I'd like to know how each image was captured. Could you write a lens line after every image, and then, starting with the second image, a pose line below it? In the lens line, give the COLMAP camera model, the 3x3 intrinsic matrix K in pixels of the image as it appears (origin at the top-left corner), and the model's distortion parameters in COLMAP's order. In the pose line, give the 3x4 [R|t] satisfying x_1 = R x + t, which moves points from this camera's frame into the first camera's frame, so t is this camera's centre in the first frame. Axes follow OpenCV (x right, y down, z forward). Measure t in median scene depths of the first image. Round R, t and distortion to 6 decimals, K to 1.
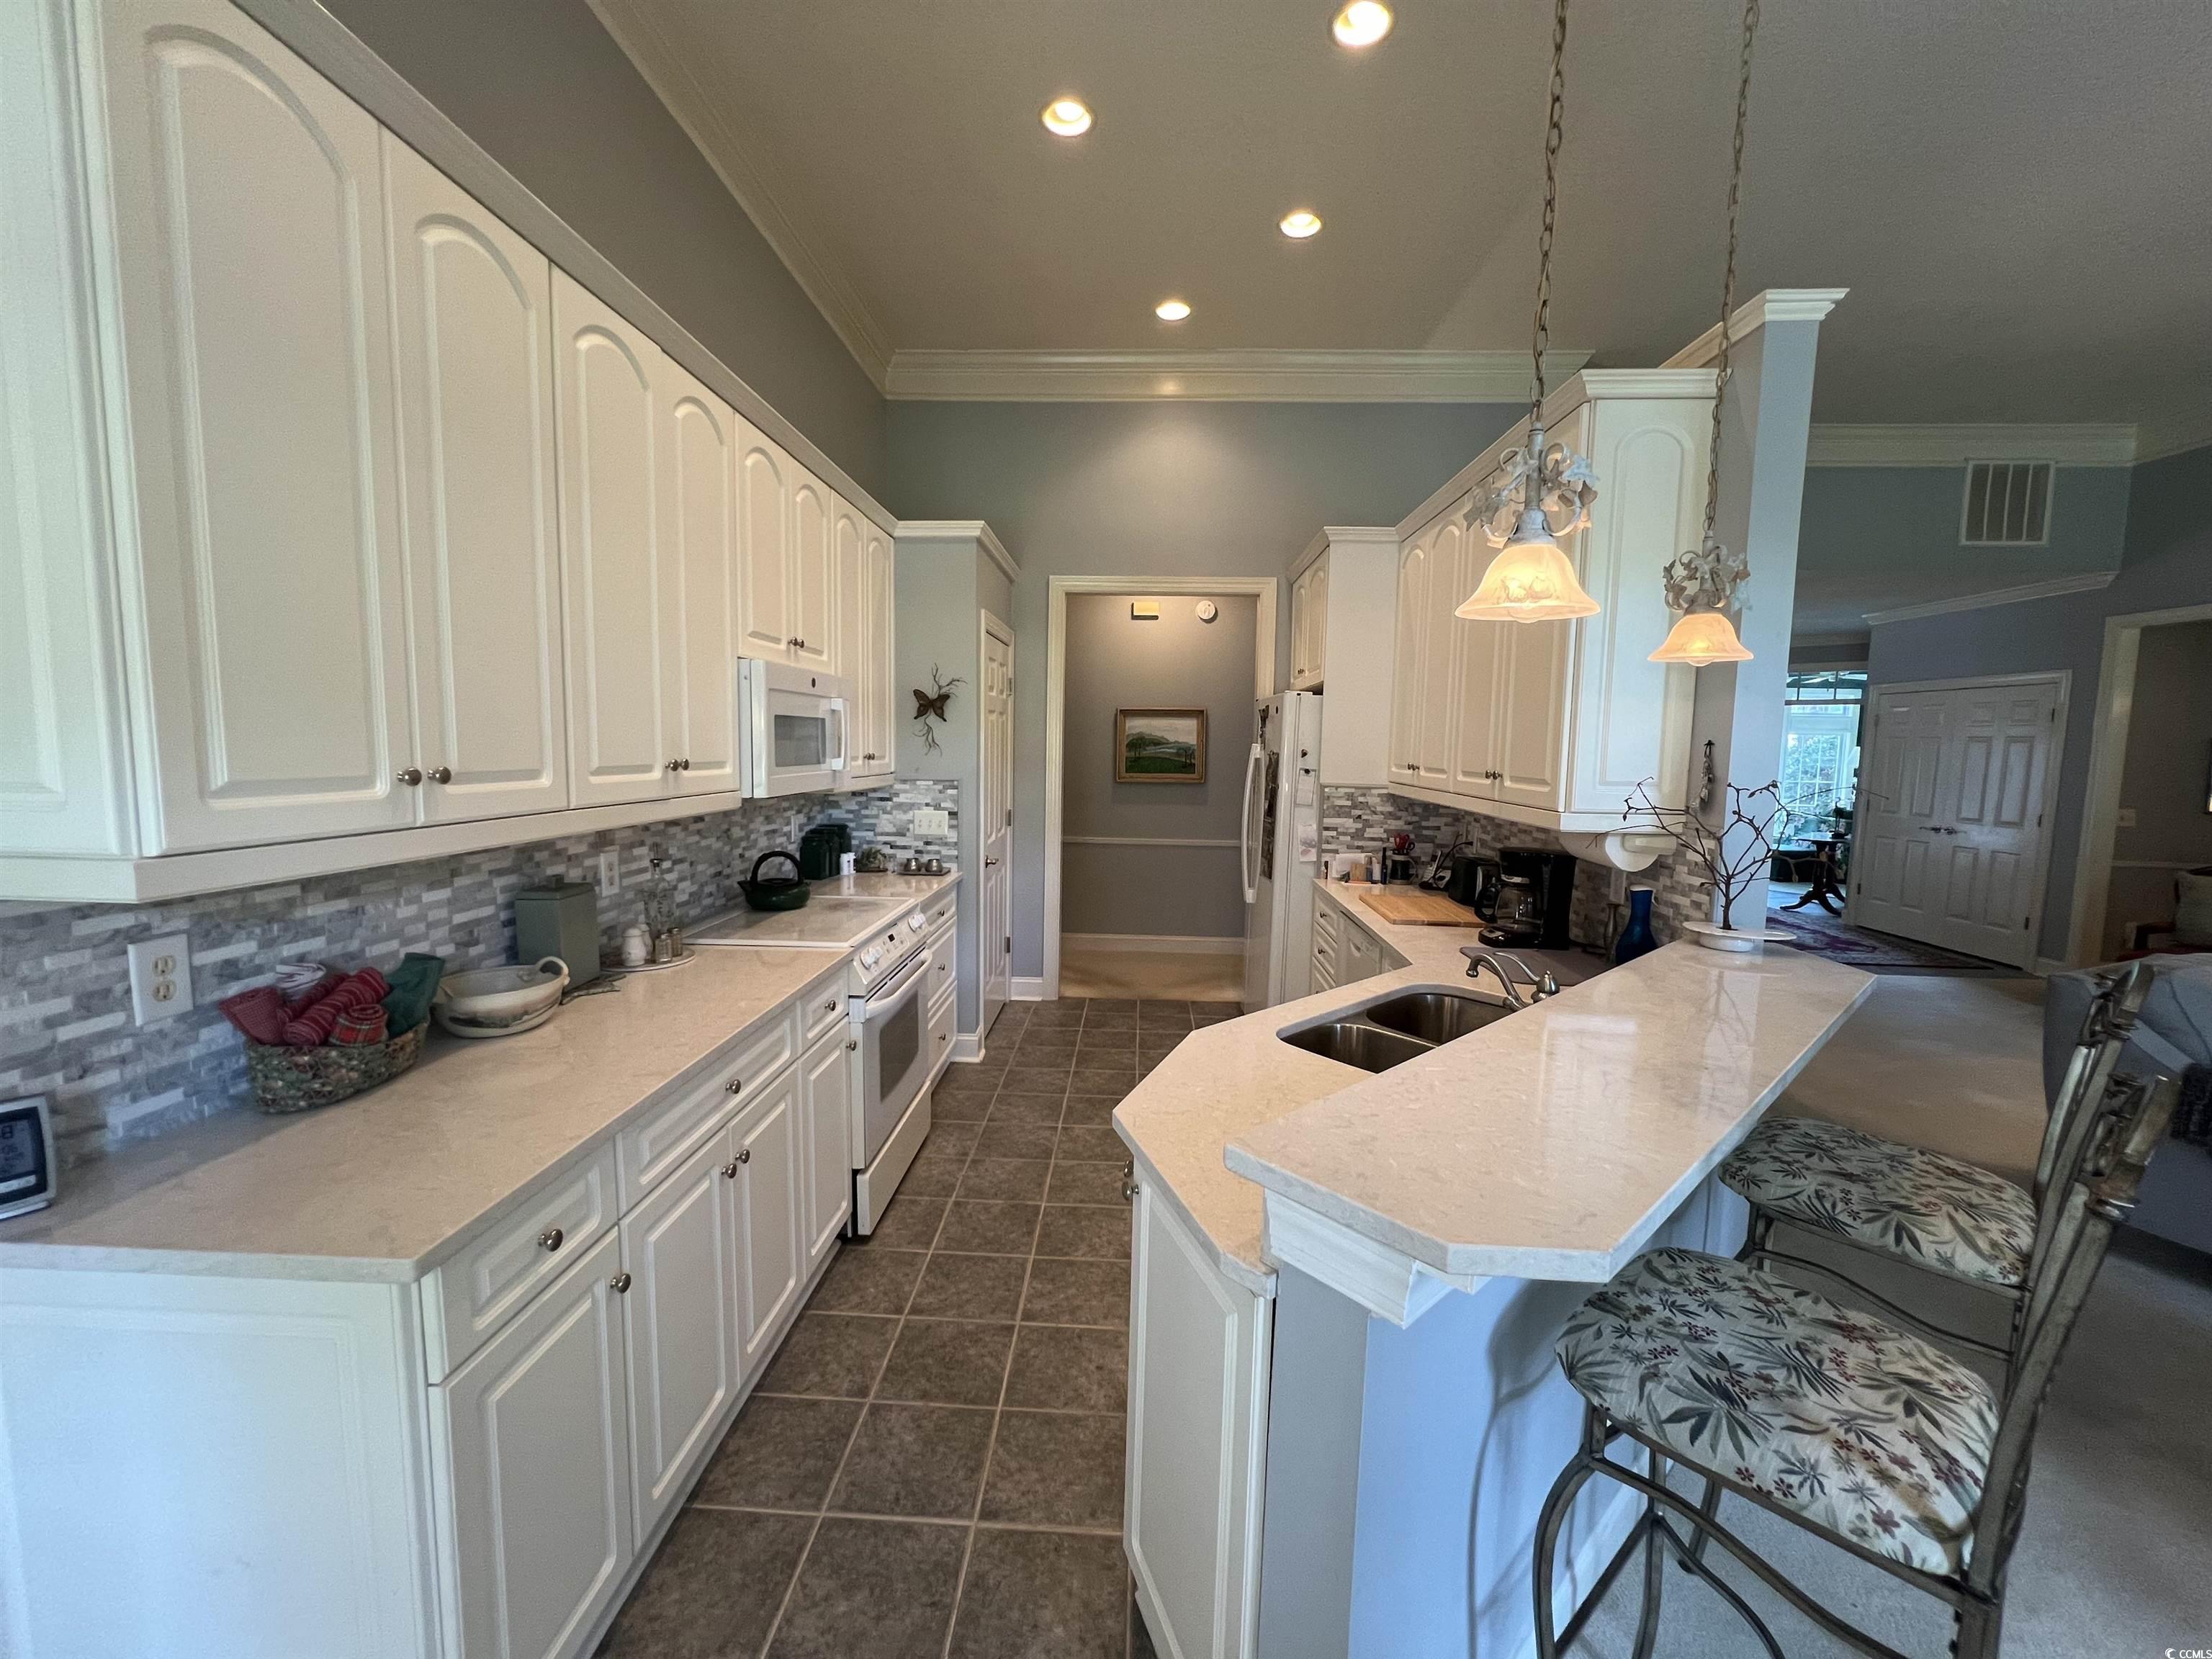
lens RADIAL K [[893.5, 0, 1102.3], [0, 893.5, 822.5], [0, 0, 1]] dist [-0.000185, 0.000039]
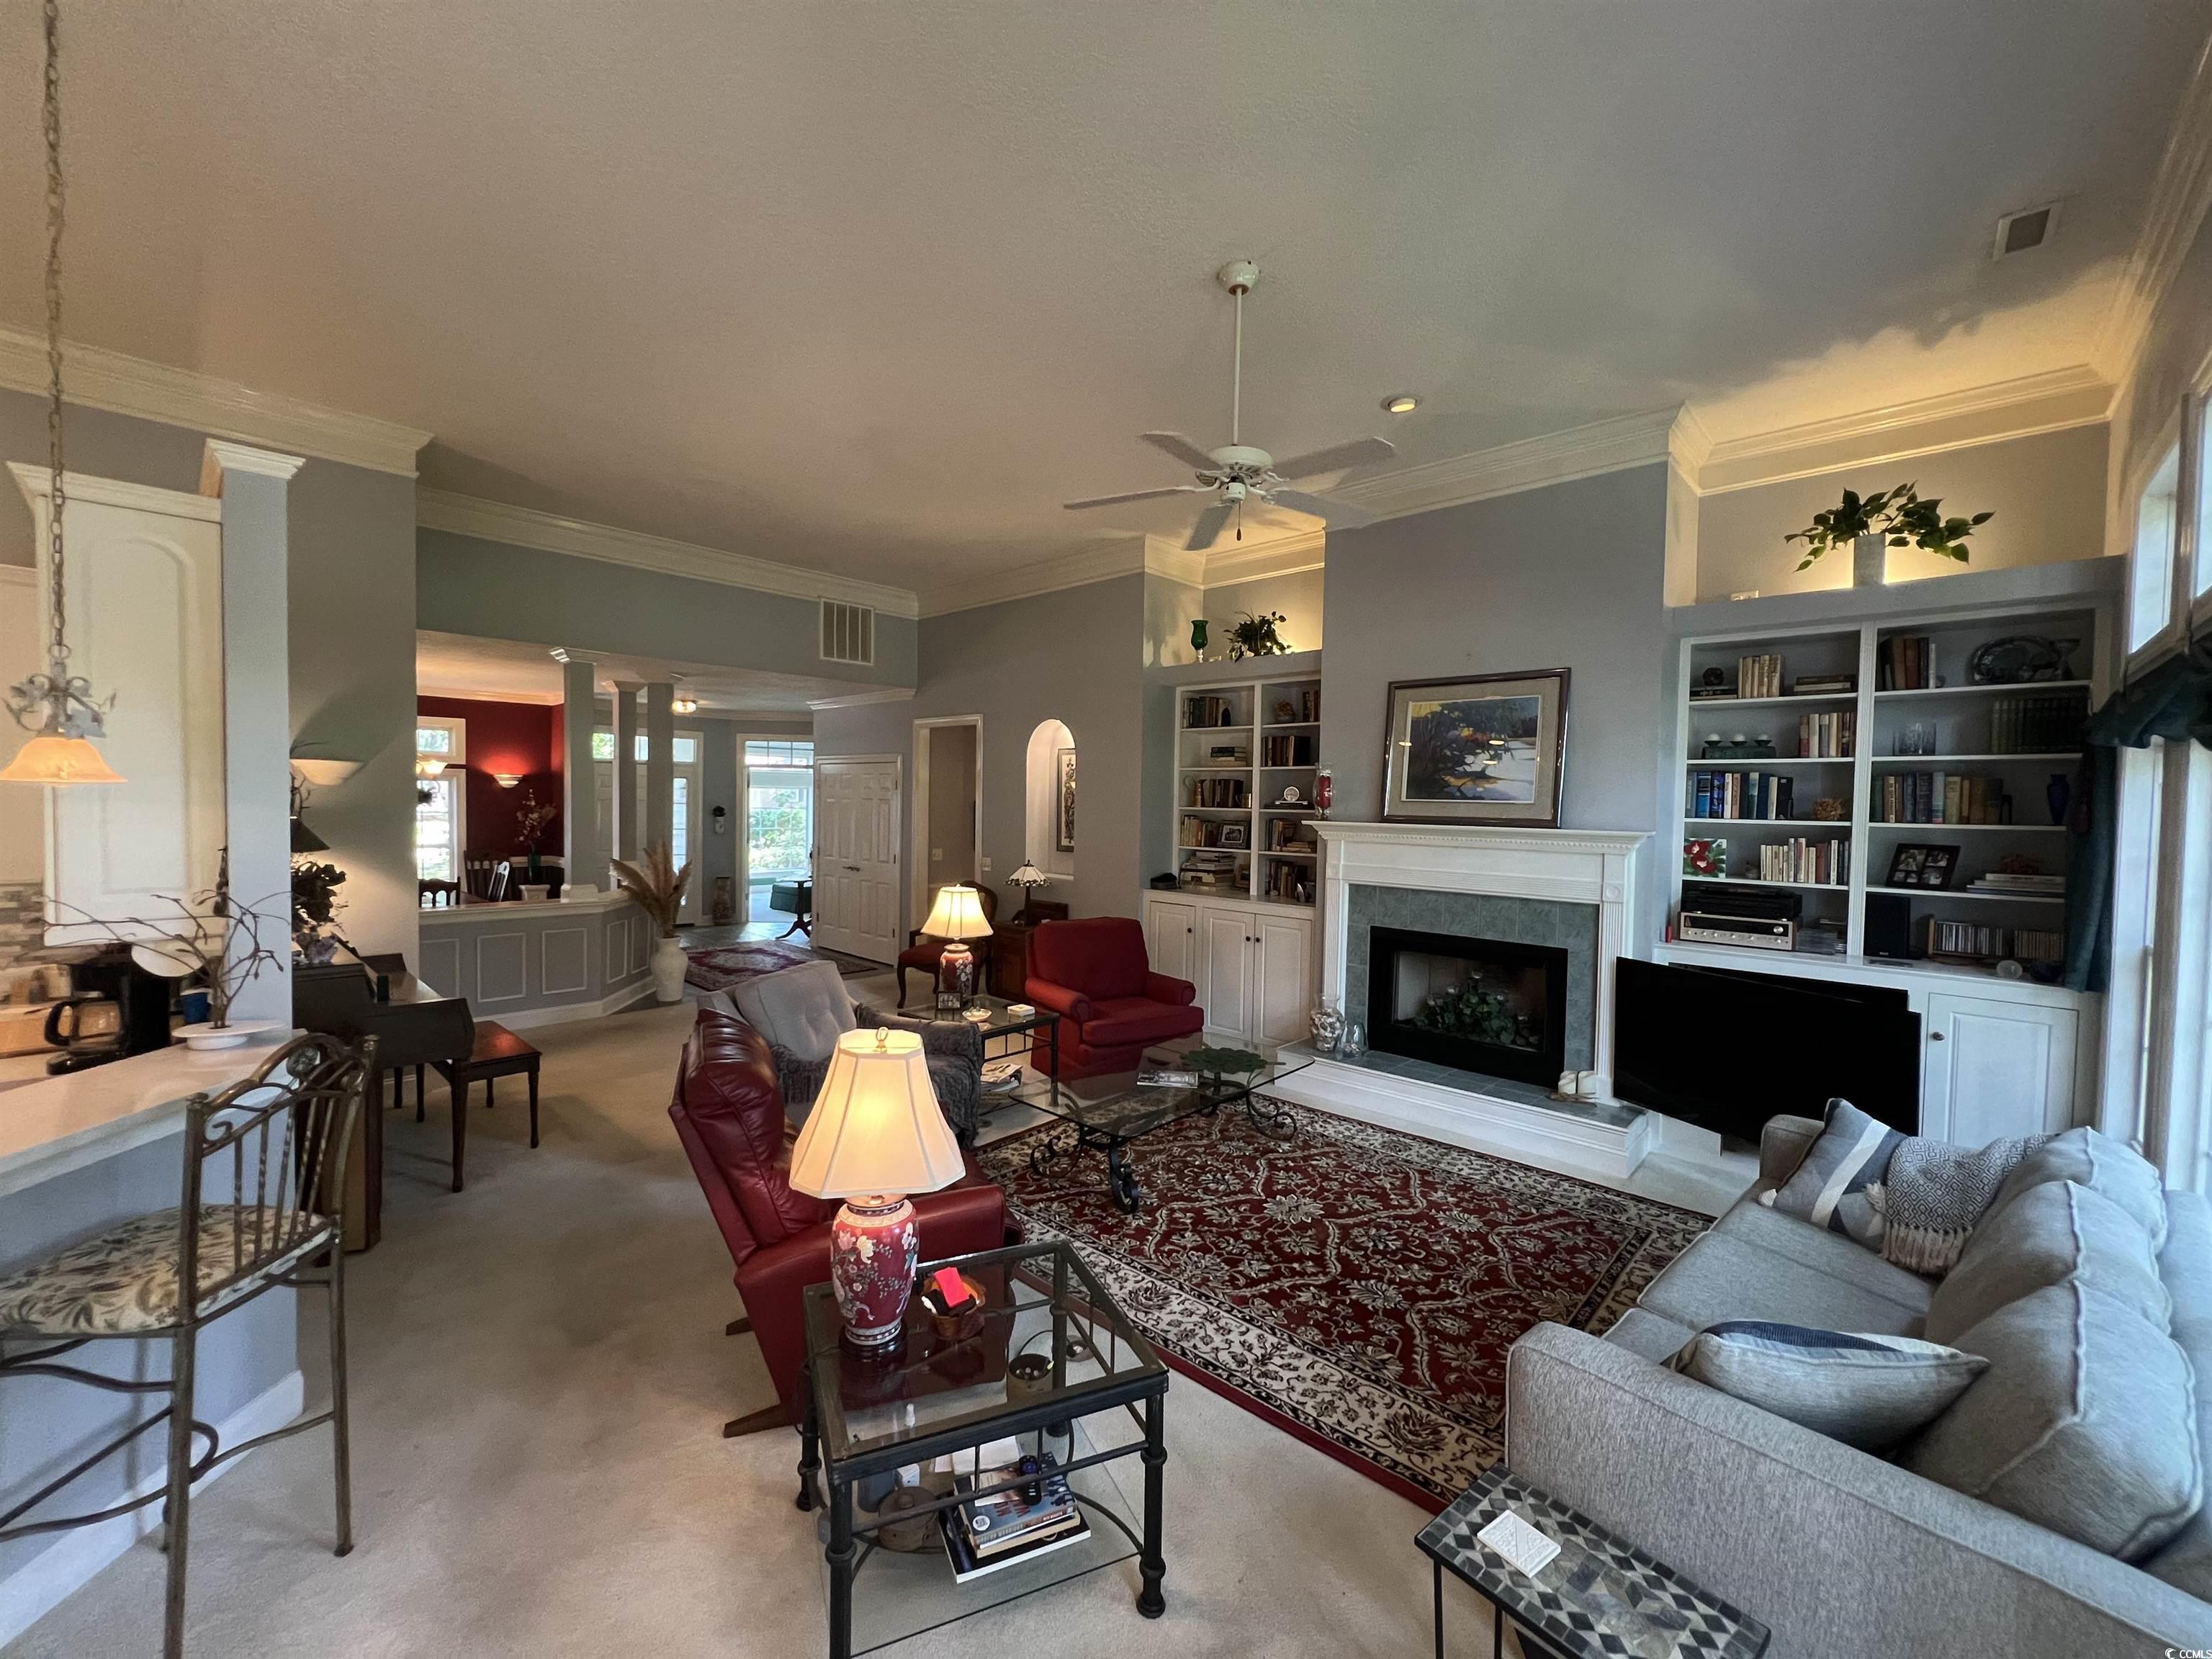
lens RADIAL K [[893.5, 0, 1102.3], [0, 893.5, 822.5], [0, 0, 1]] dist [-0.000185, 0.000039]
pose [[0.645962, -0.024475, 0.762977, 0.208597], [0.061369, 0.997916, -0.019945, -0.013477], [-0.760898, 0.059707, 0.646118, -0.175419]]
